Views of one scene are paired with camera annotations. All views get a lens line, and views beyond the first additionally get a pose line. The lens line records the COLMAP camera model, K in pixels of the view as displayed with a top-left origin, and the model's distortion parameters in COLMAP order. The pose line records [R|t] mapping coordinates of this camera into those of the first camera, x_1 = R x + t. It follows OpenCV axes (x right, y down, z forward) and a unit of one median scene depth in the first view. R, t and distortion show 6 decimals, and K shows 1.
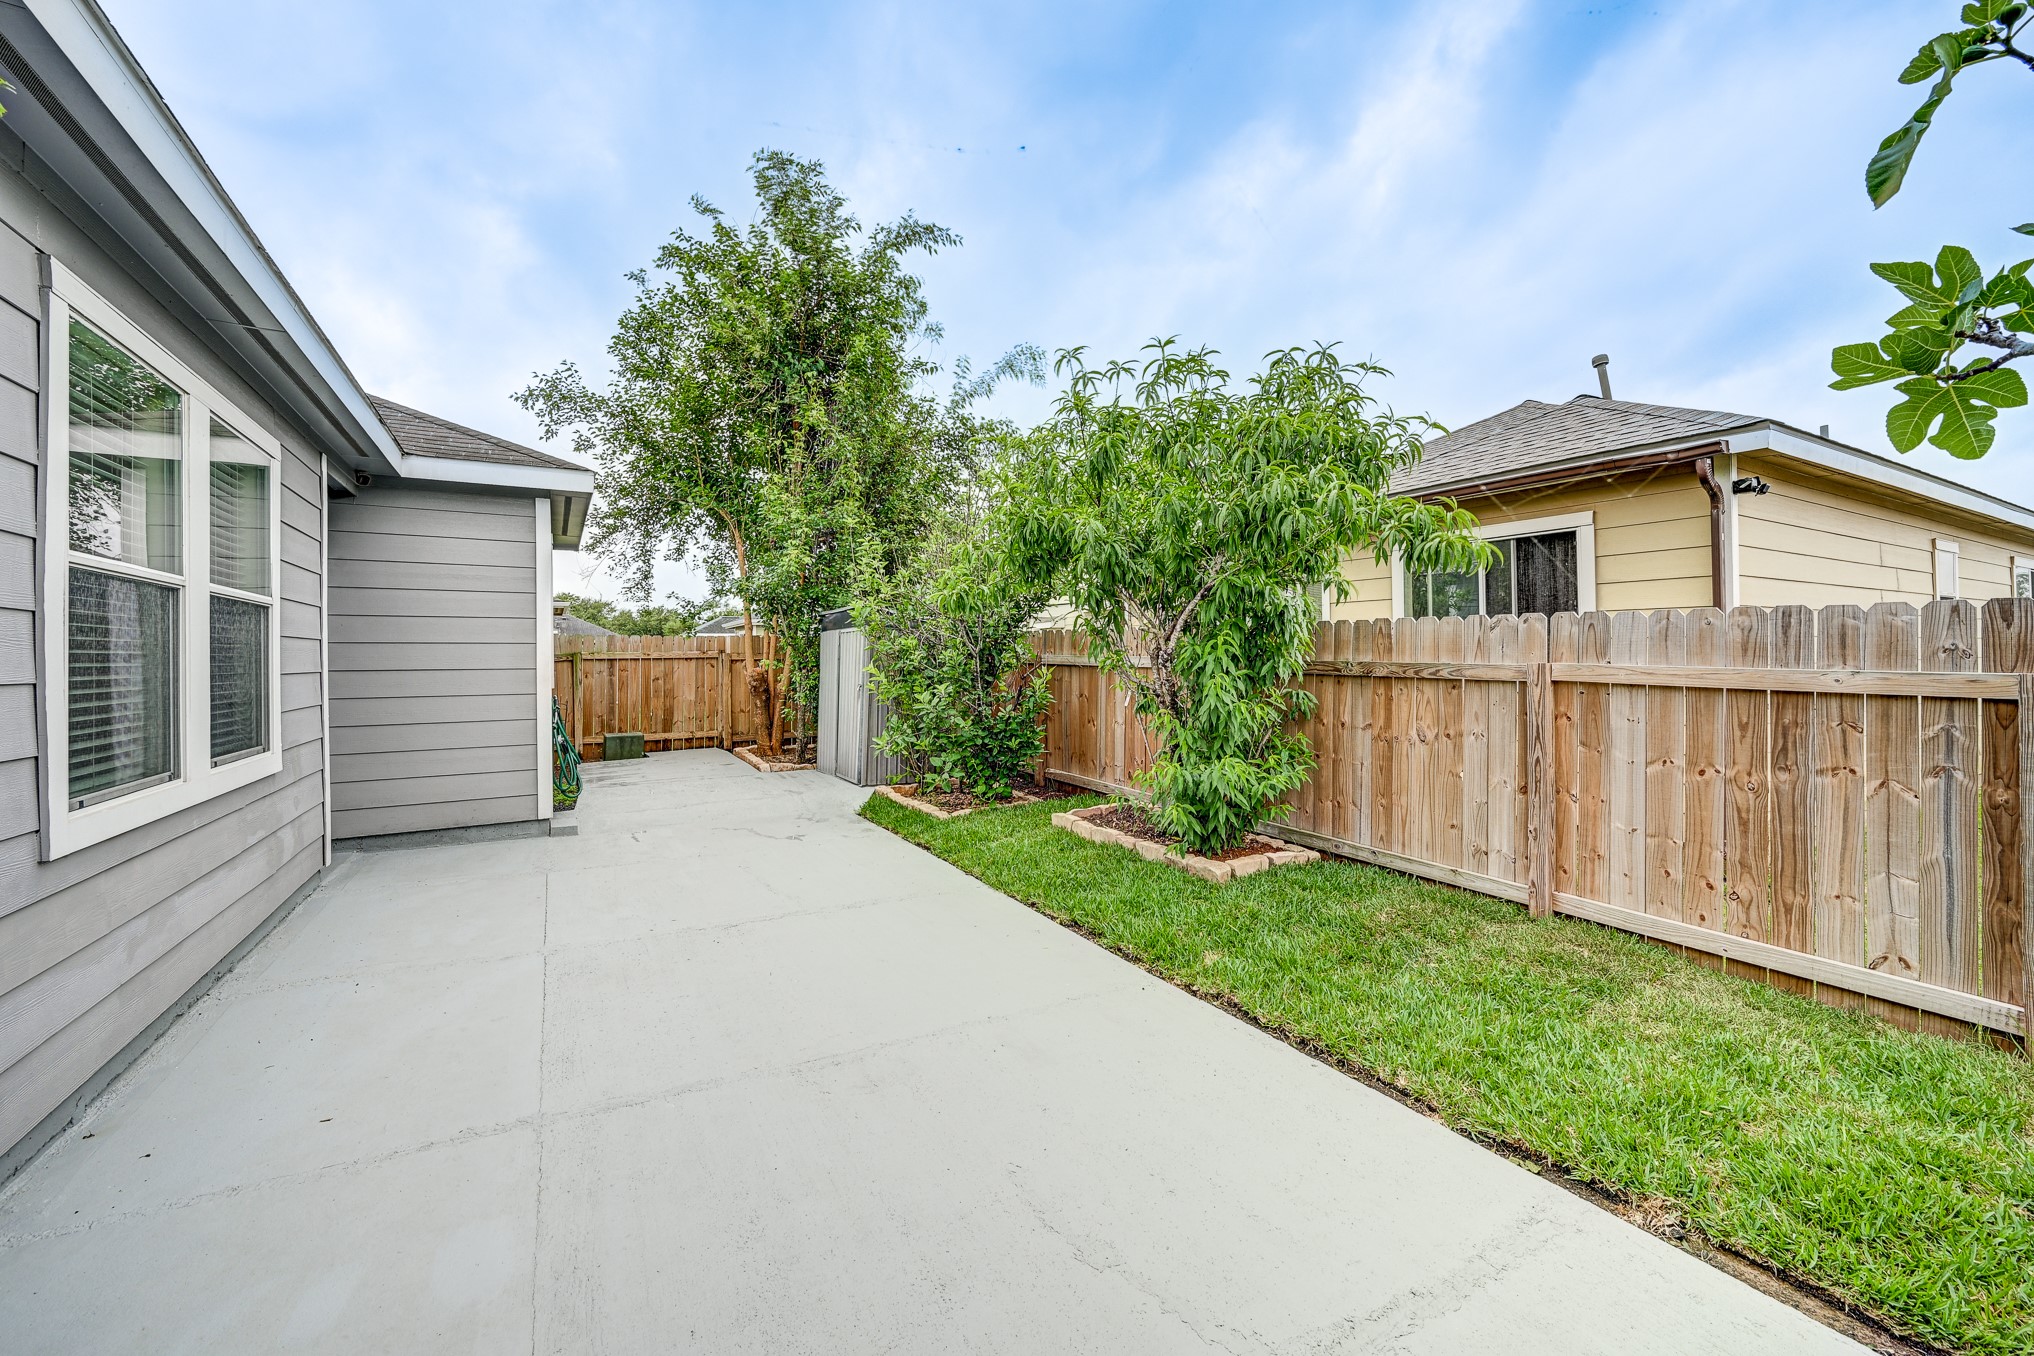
lens RADIAL K [[795.2, 0, 1023.1], [0, 795.2, 661.7], [0, 0, 1]] dist [0.000549, -0.000013]
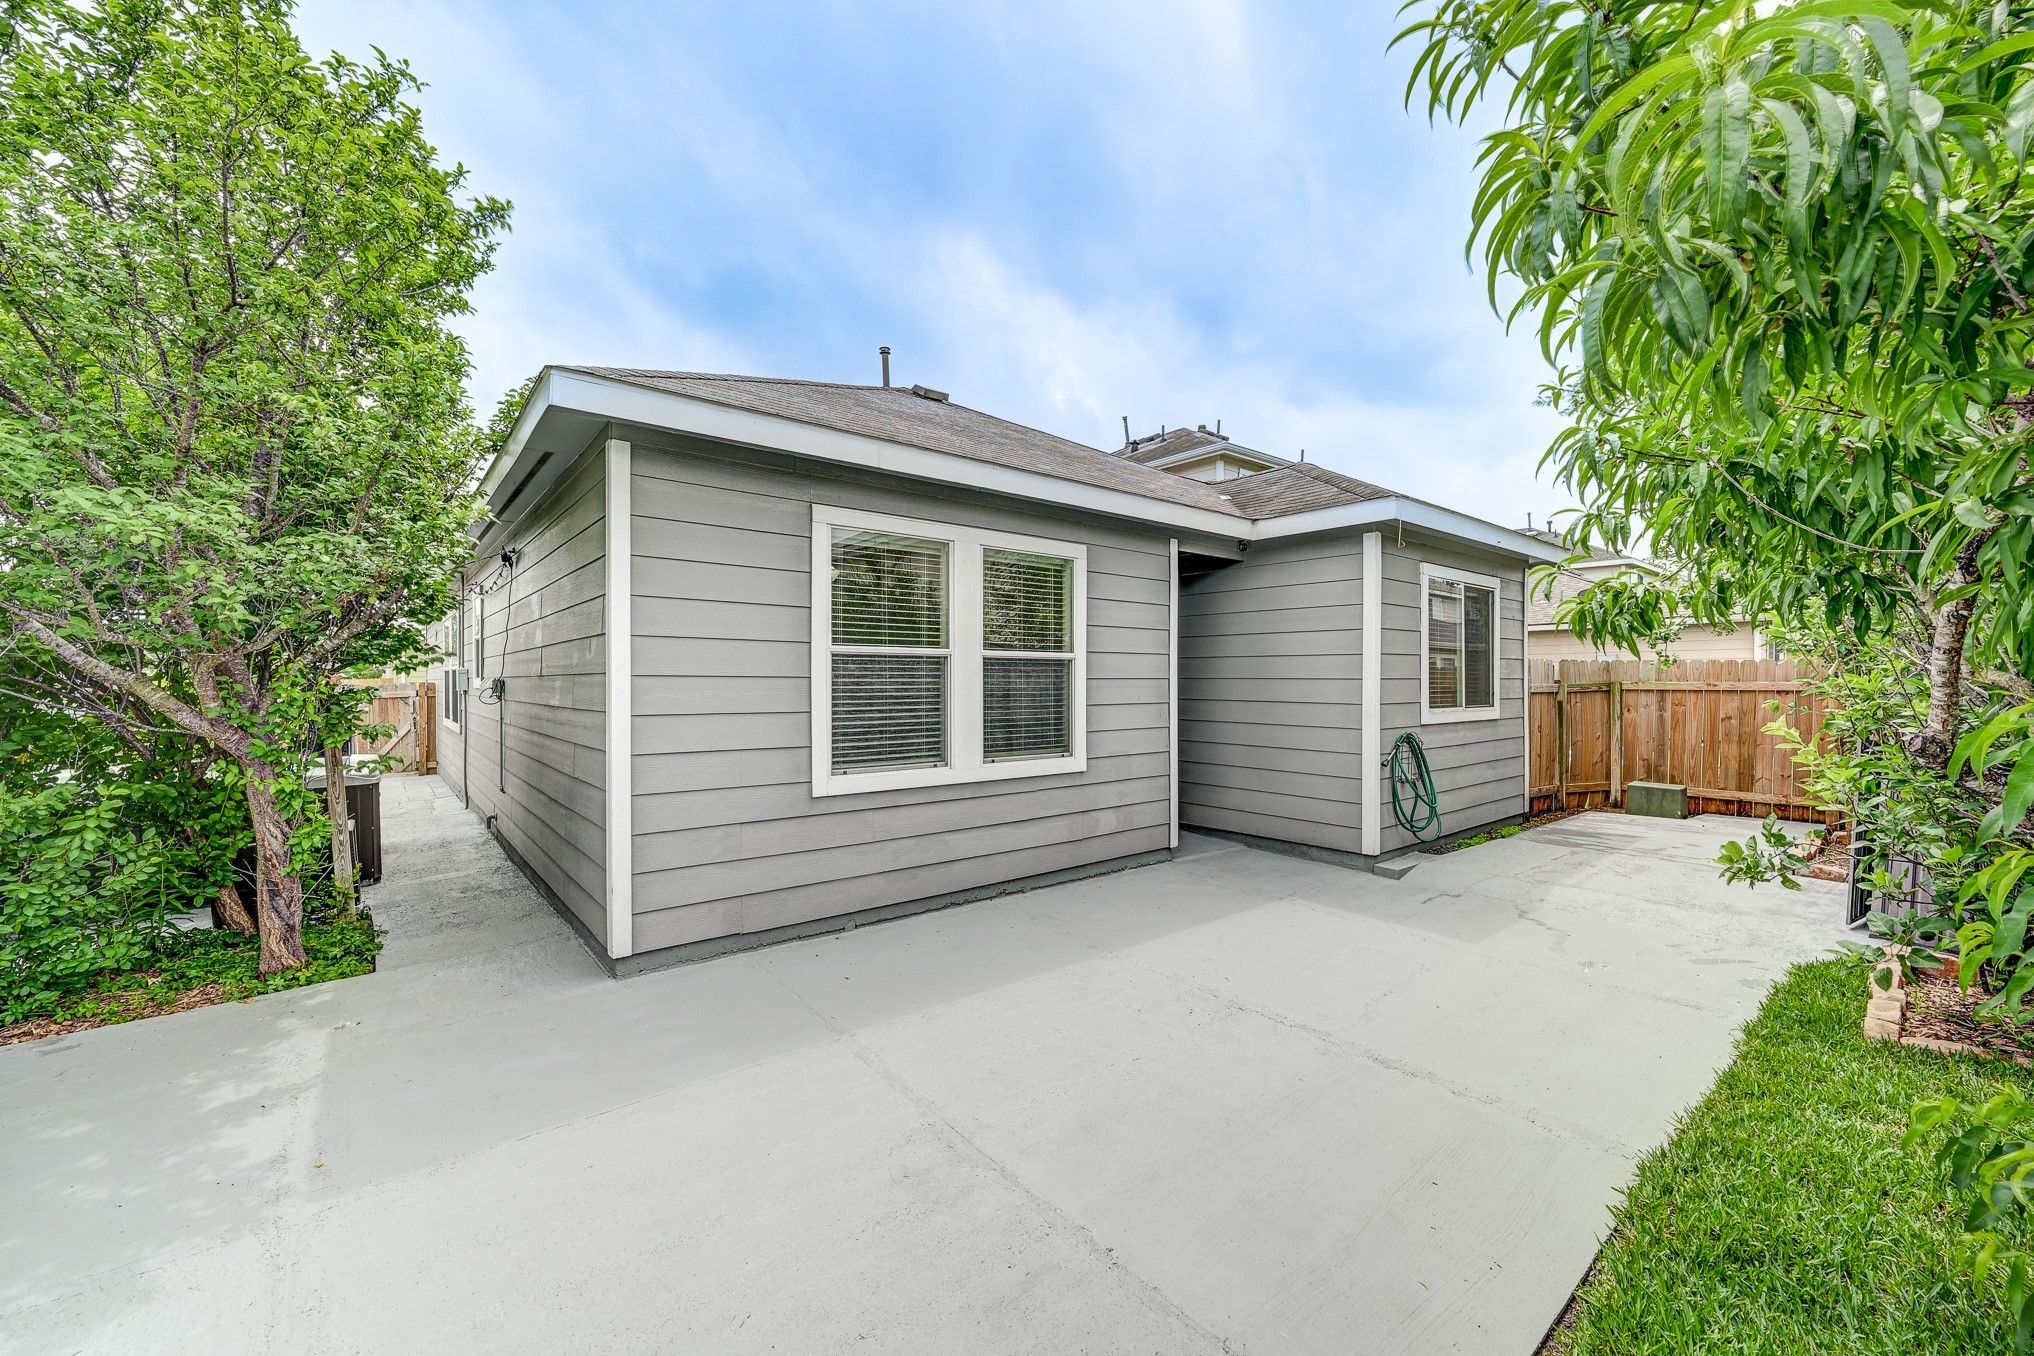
lens RADIAL K [[795.2, 0, 1026.0], [0, 795.2, 679.1], [0, 0, 1]] dist [0.000549, -0.000013]
pose [[0.164752, 0.011639, -0.986266, 0.176986], [-0.010270, 0.999896, 0.010084, -0.016152], [0.986282, 0.008467, 0.164854, 0.230681]]
